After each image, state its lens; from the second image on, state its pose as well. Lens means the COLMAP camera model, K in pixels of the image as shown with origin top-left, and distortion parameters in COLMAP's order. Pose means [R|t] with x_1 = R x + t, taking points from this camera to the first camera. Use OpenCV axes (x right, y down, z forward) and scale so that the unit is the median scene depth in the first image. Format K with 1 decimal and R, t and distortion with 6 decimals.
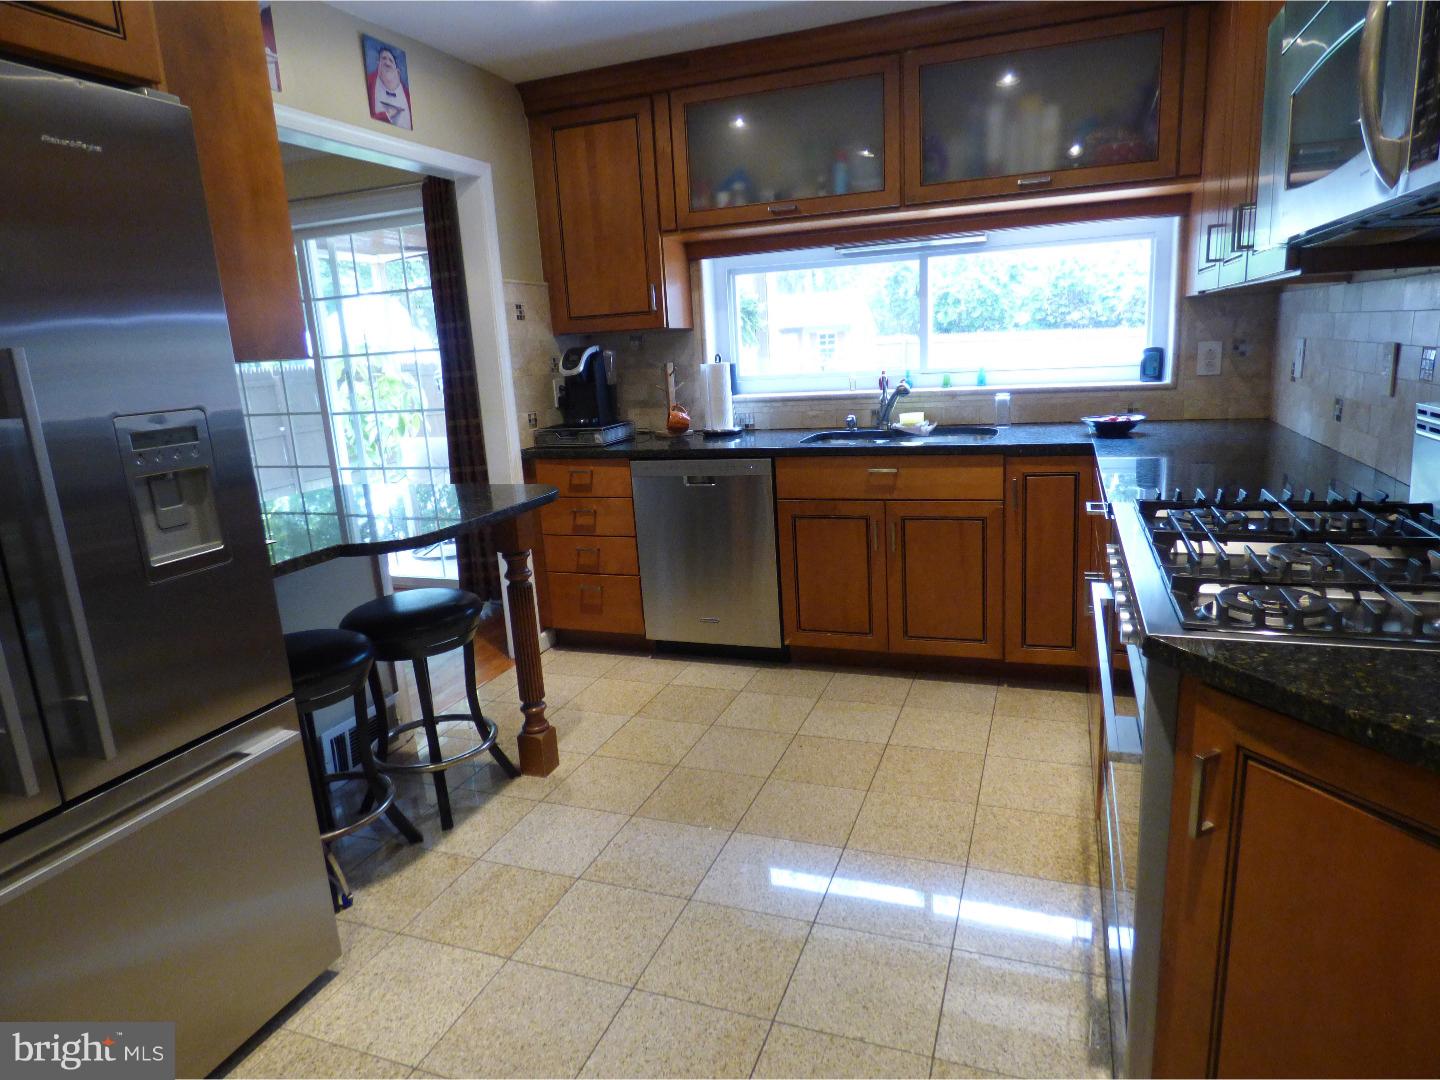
lens RADIAL K [[870.4, 0, 722.2], [0, 870.4, 540.6], [0, 0, 1]] dist [-0.001245, -0.000947]
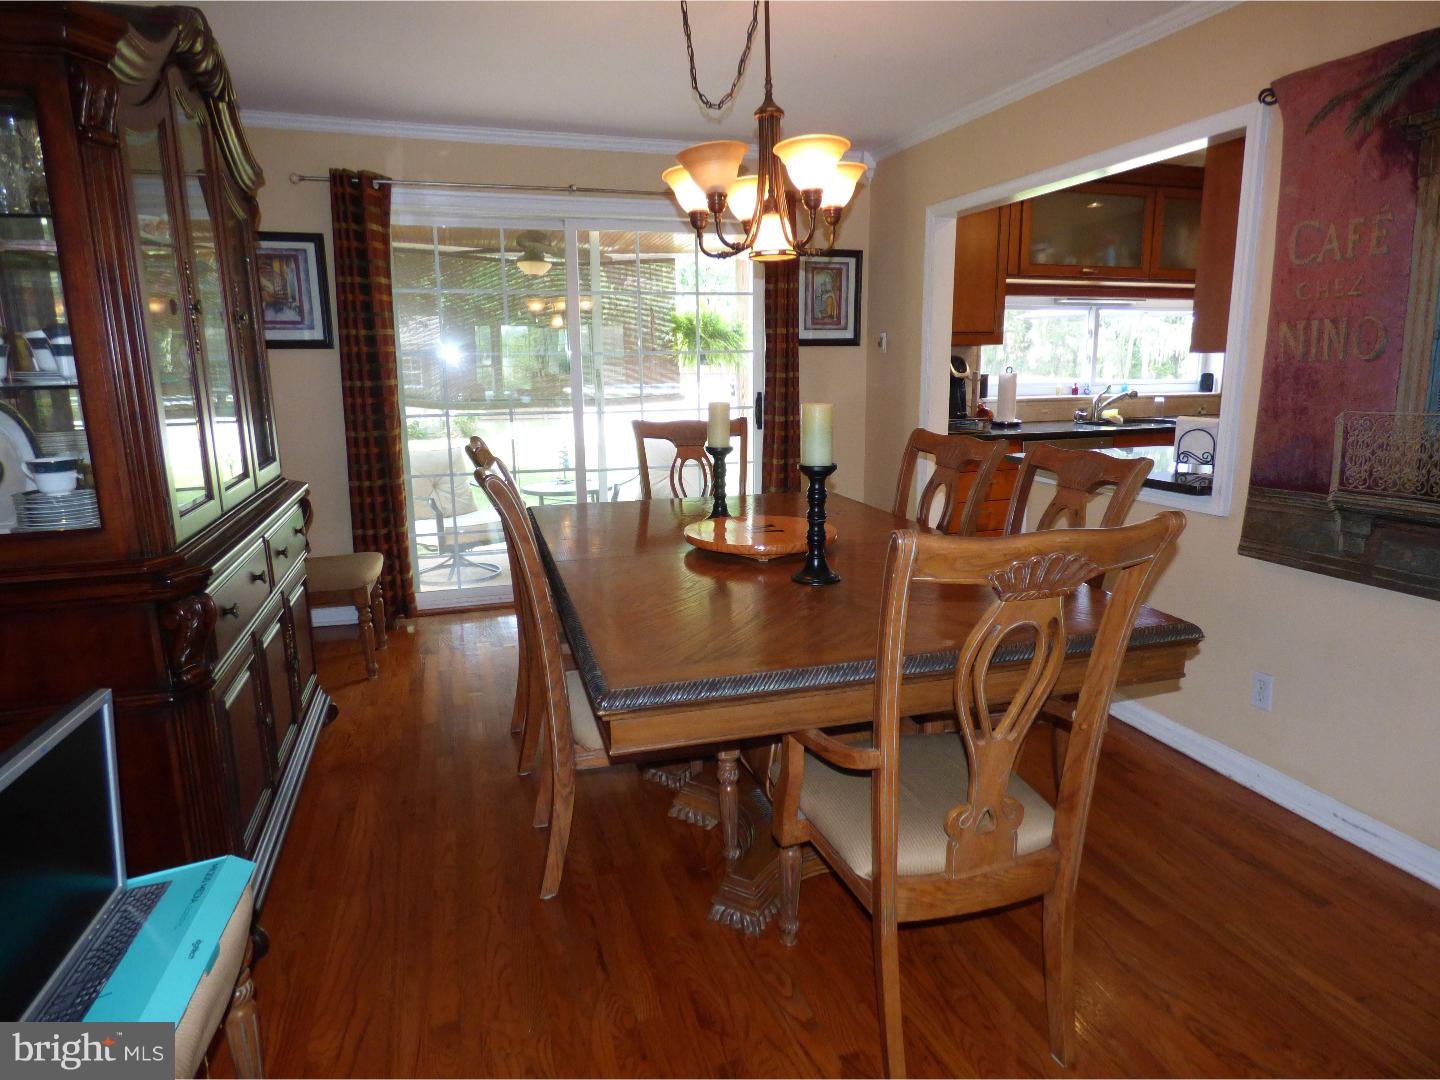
lens RADIAL K [[870.4, 0, 715.5], [0, 870.4, 542.6], [0, 0, 1]] dist [-0.001245, -0.000947]
pose [[0.792467, -0.078380, 0.604857, -1.324650], [0.098695, 0.995118, -0.000356, 0.018607], [-0.601876, 0.059978, 0.796334, 0.219817]]
